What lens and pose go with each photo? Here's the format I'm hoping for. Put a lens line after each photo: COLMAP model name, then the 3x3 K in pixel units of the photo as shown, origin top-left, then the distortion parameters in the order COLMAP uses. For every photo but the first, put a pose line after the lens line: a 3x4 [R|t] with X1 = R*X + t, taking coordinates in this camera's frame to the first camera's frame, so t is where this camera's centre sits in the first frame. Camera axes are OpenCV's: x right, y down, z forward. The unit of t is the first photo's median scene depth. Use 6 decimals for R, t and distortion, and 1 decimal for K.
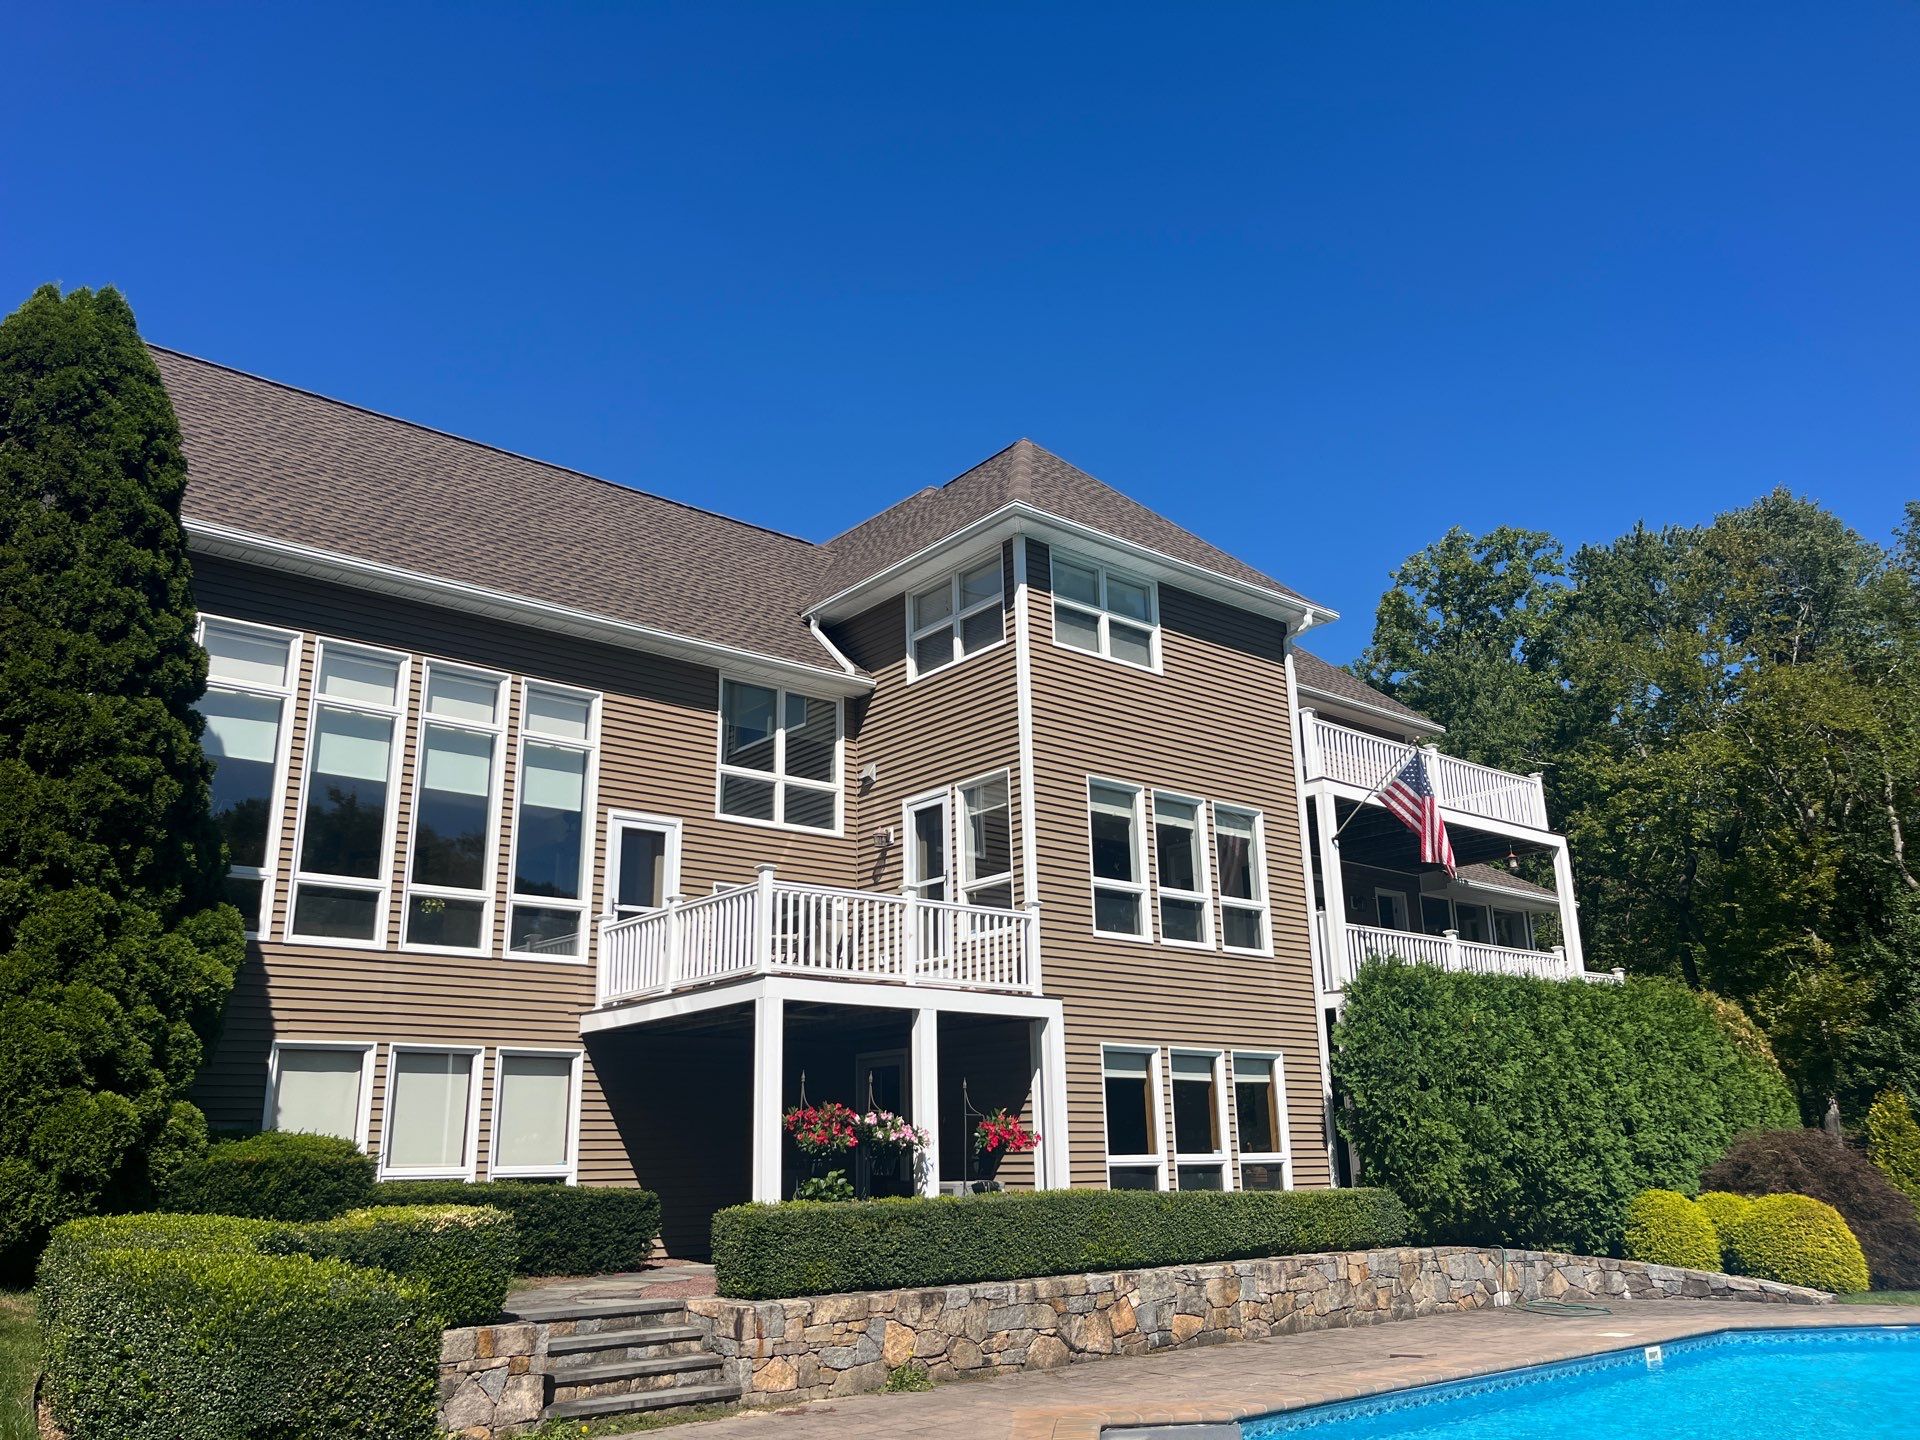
lens RADIAL K [[1426.0, 0, 960.0], [0, 1426.0, 720.0], [0, 0, 1]] dist [0.002259, -0.001879]
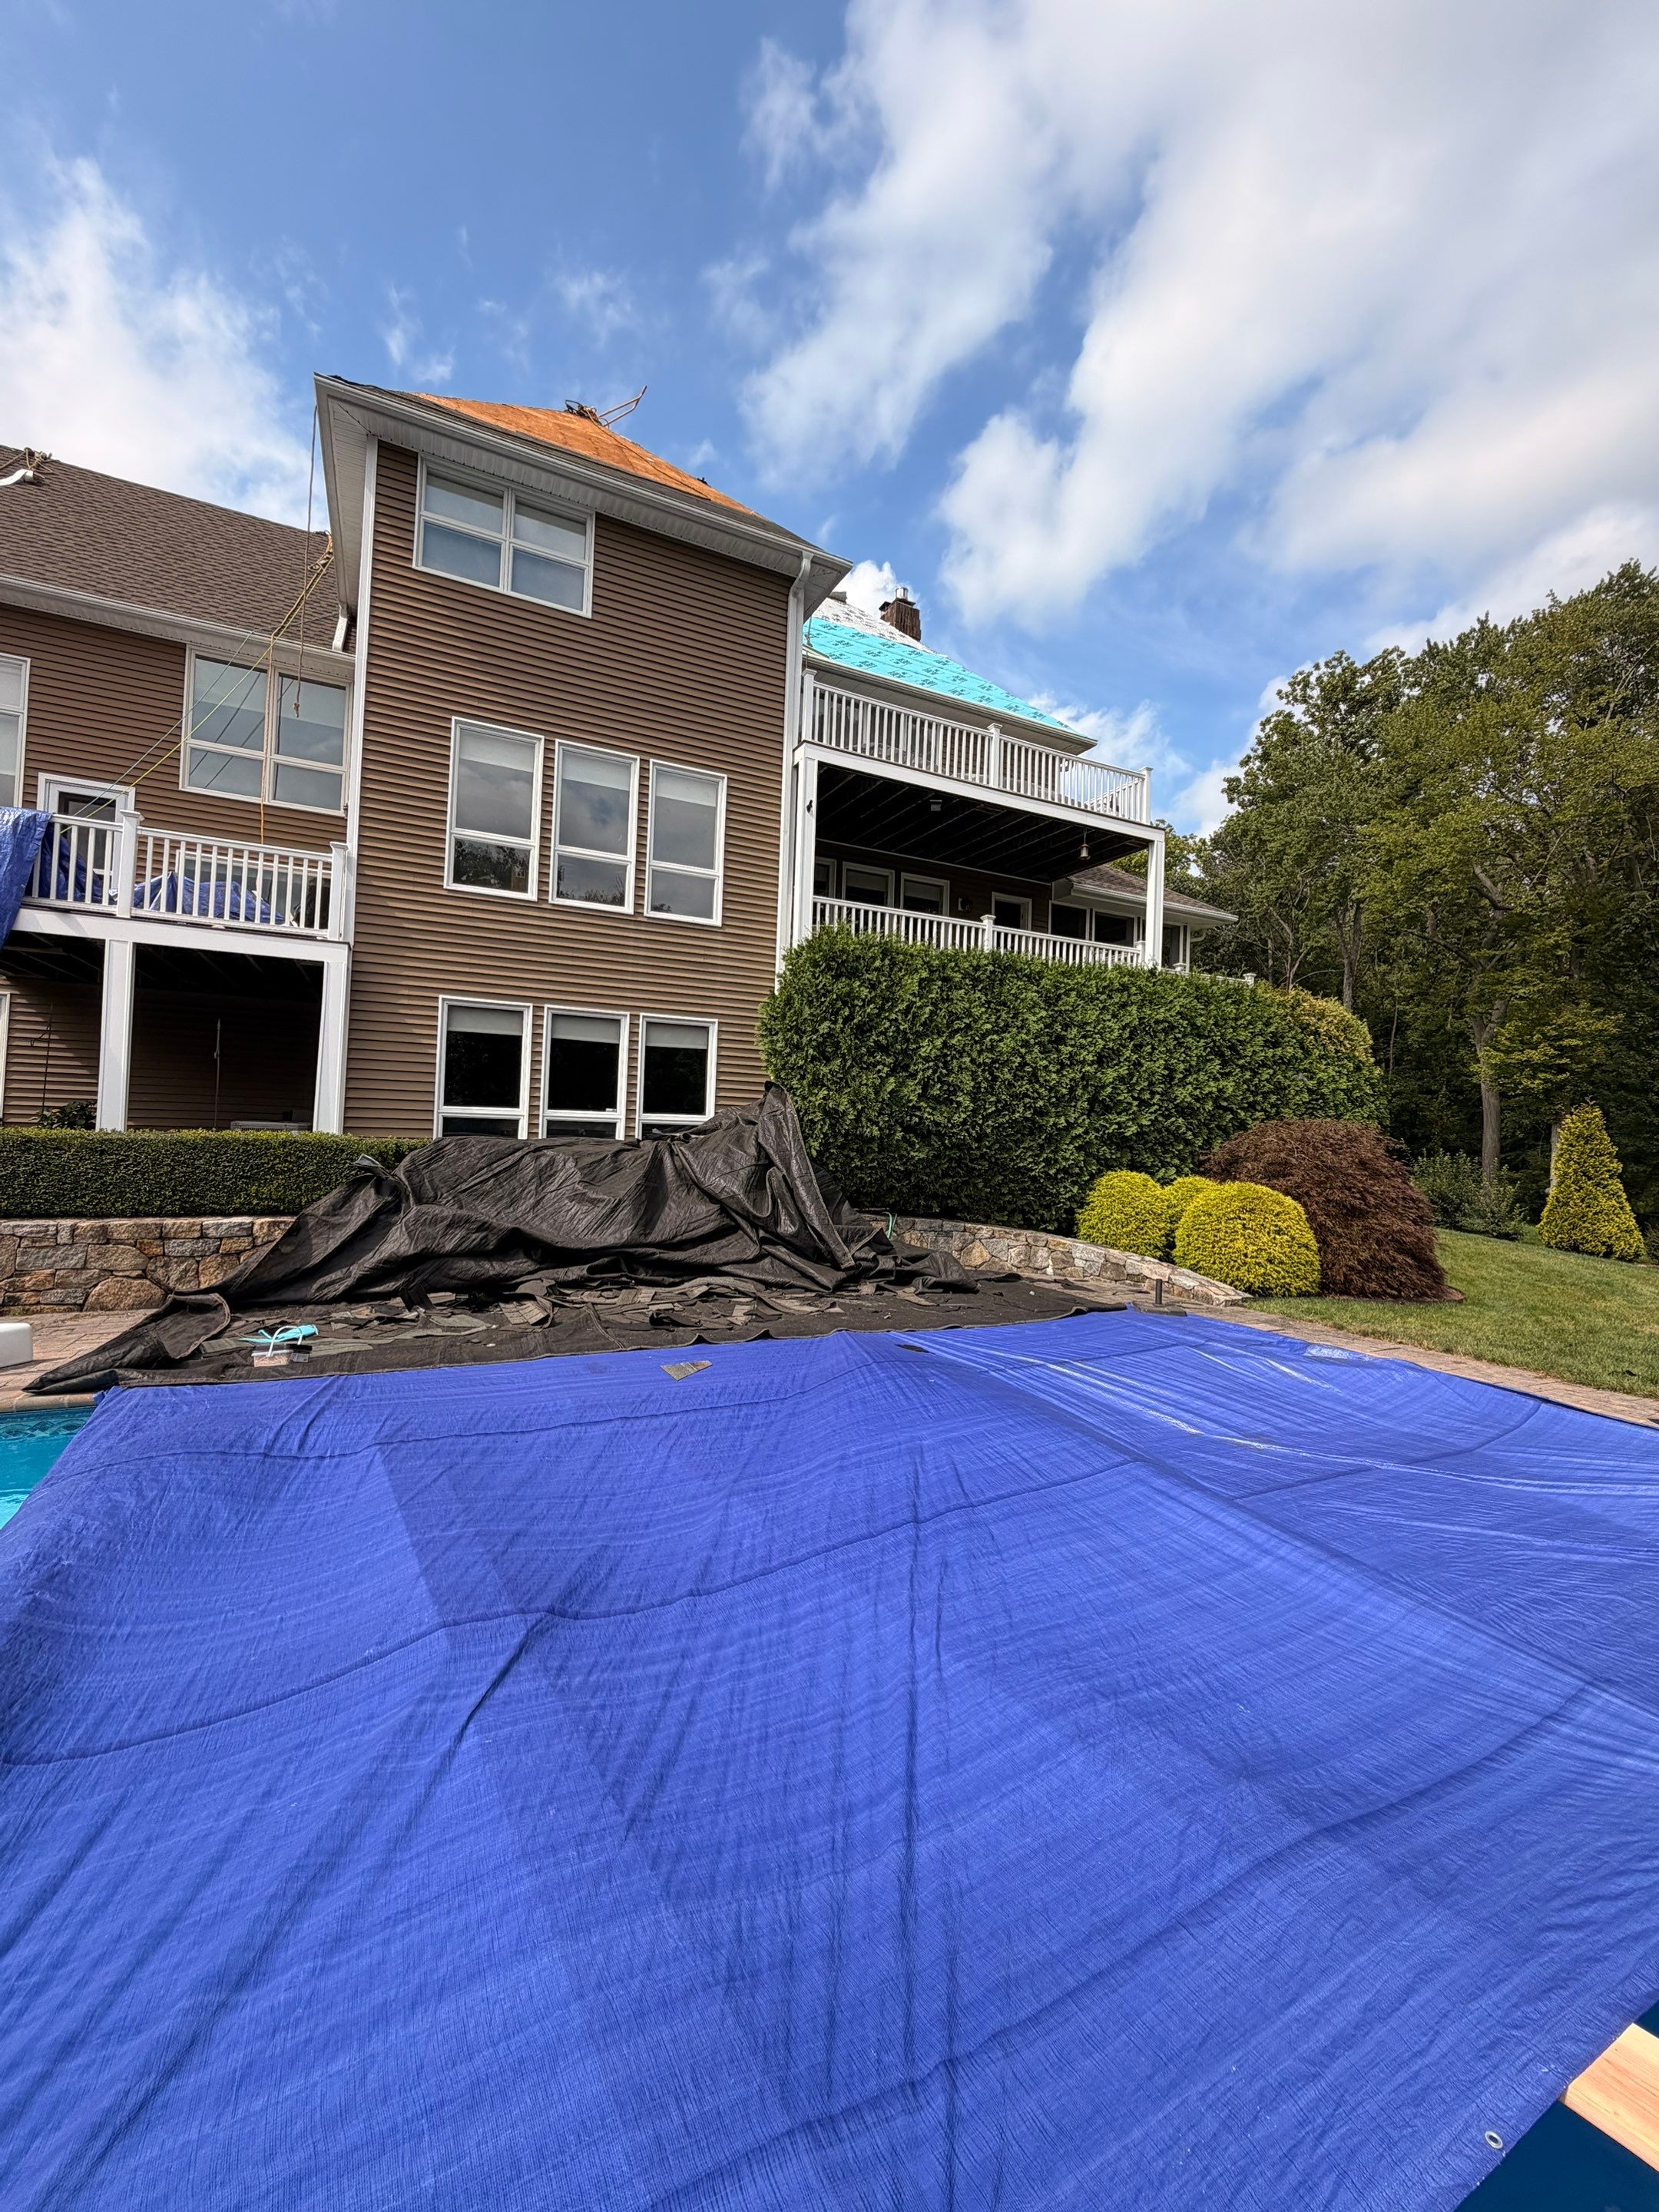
lens RADIAL K [[920.2, 0, 834.0], [0, 920.2, 1079.6], [0, 0, 1]] dist [-0.000232, -0.000117]
pose [[0.975156, 0.043577, -0.217192, 0.489645], [0.013004, 0.967509, 0.252502, 0.122593], [0.221139, -0.249053, 0.942905, 0.433333]]
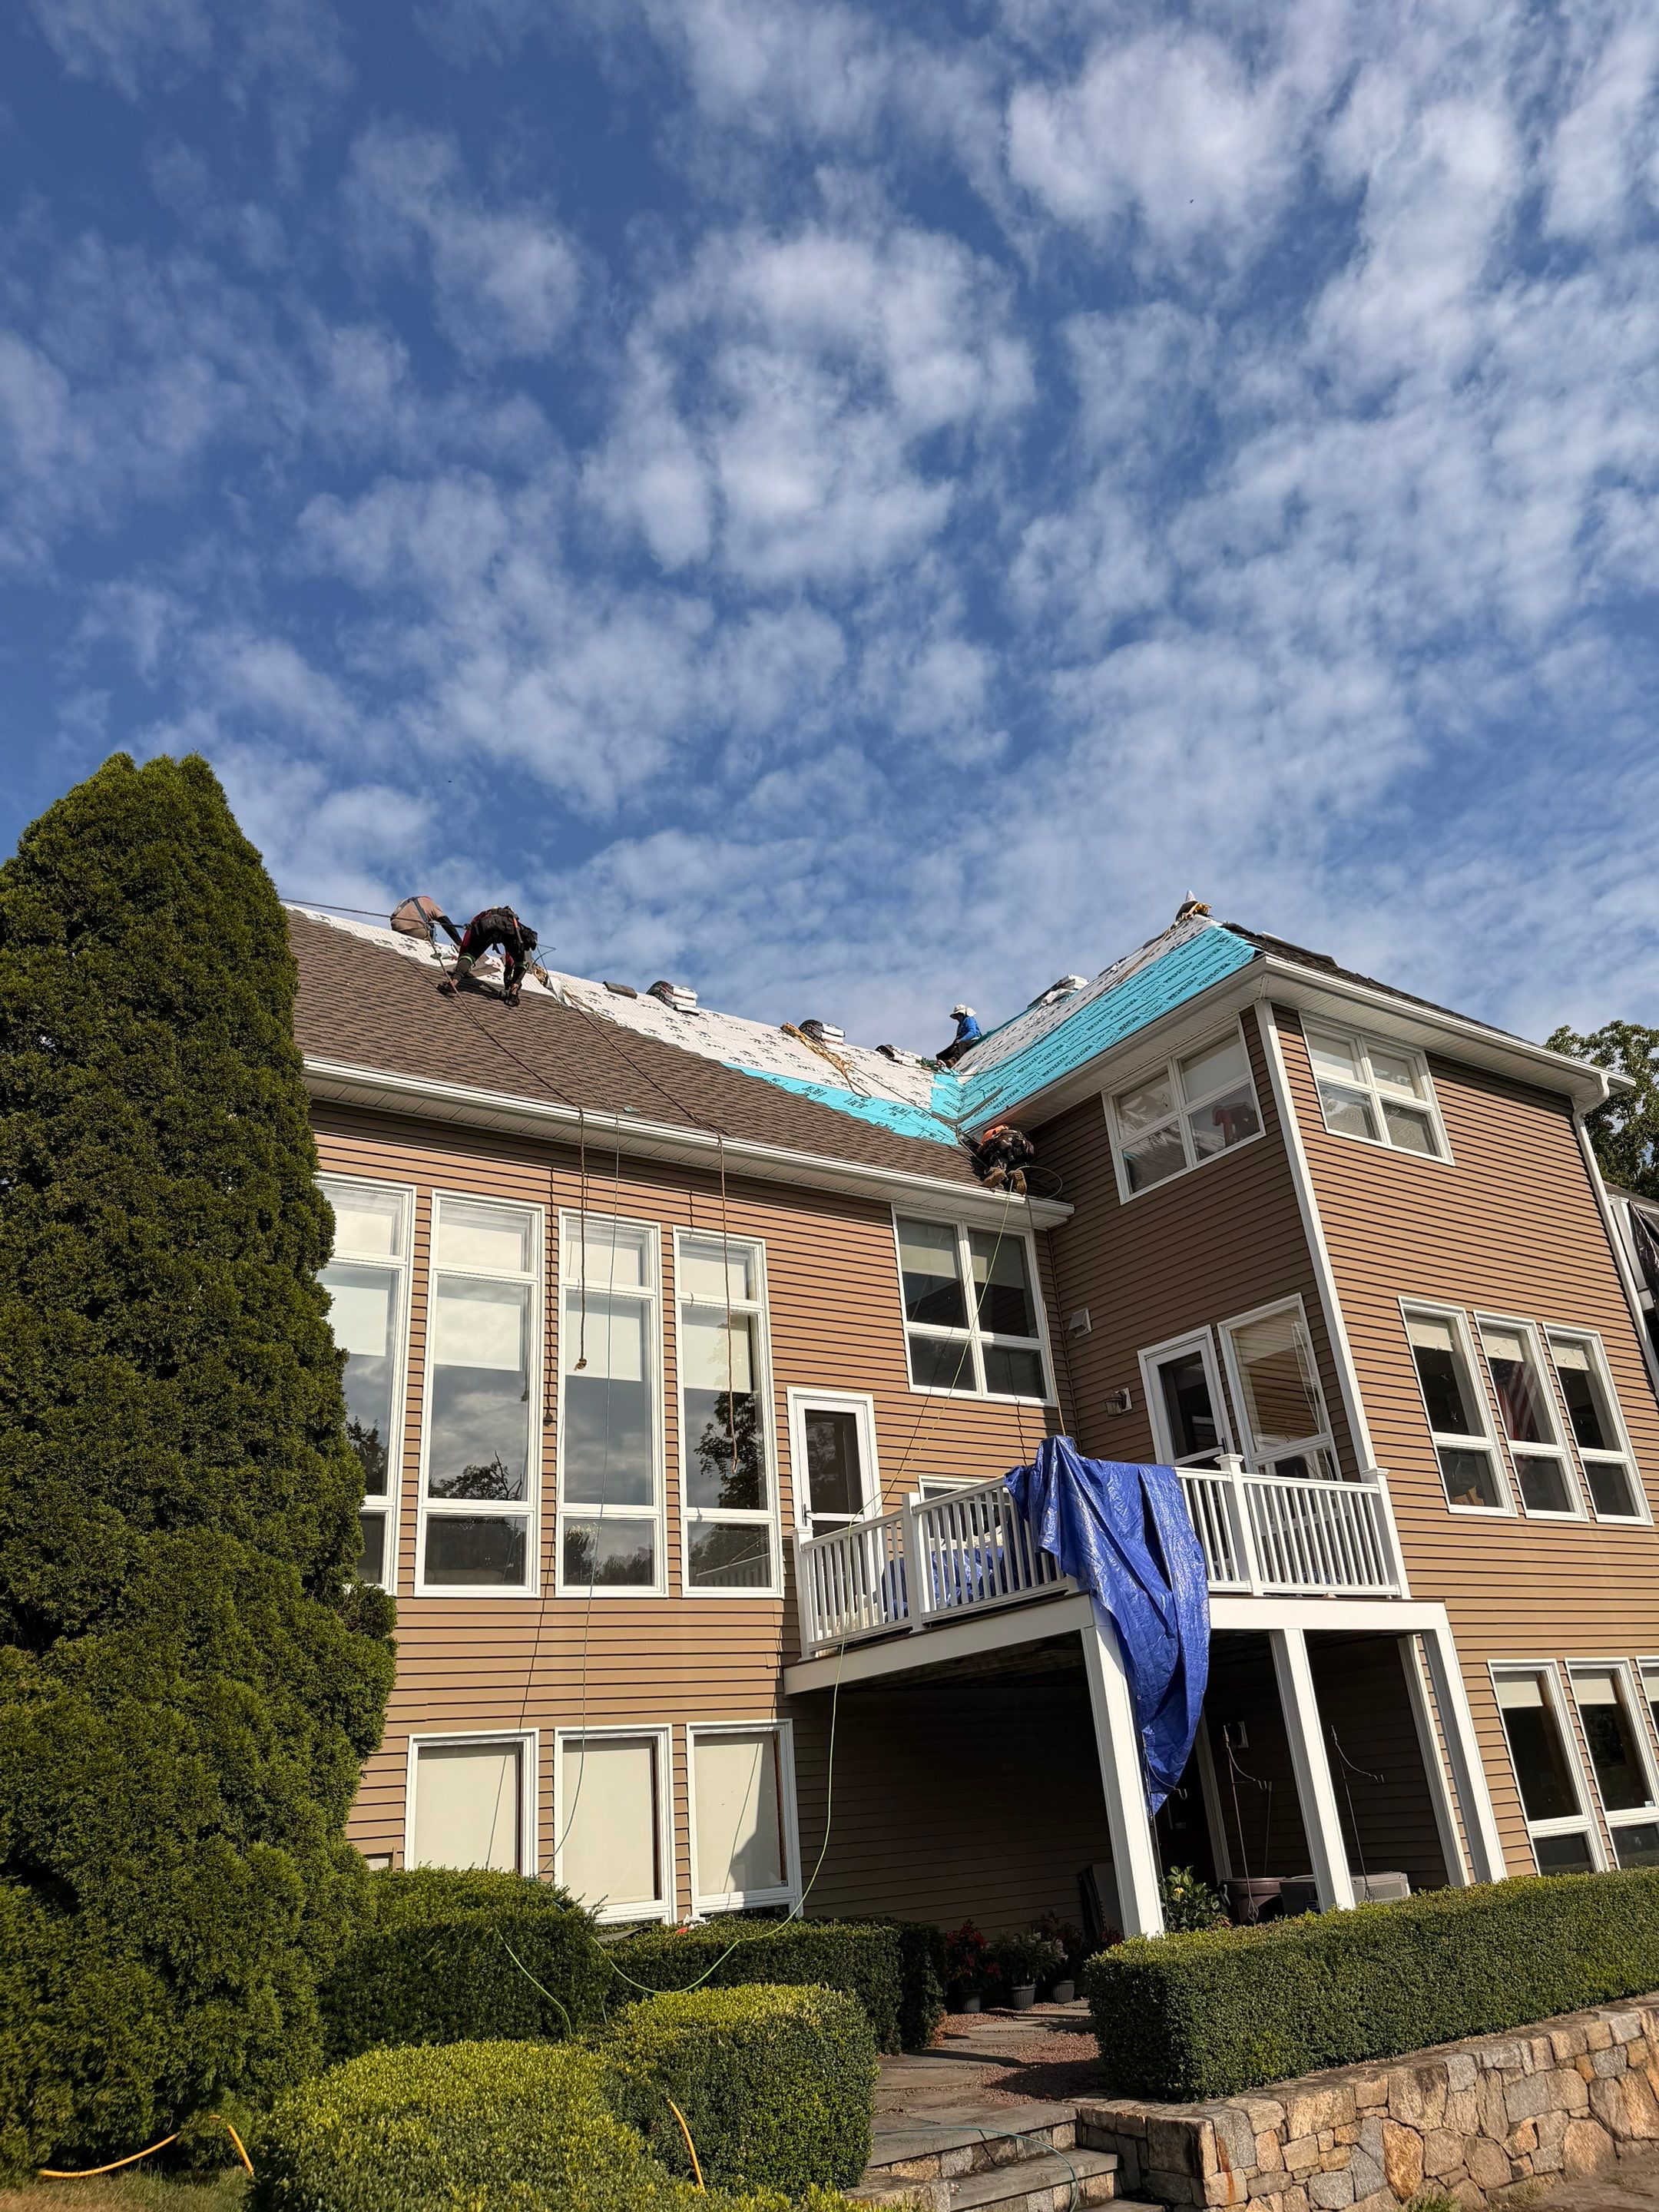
lens RADIAL K [[1576.8, 0, 917.2], [0, 1576.8, 1117.3], [0, 0, 1]] dist [0.009826, 0.000957]
pose [[0.996822, -0.075699, -0.024794, -0.150143], [0.072541, 0.991280, -0.110011, 0.017789], [0.032905, 0.107862, 0.993621, 0.150260]]
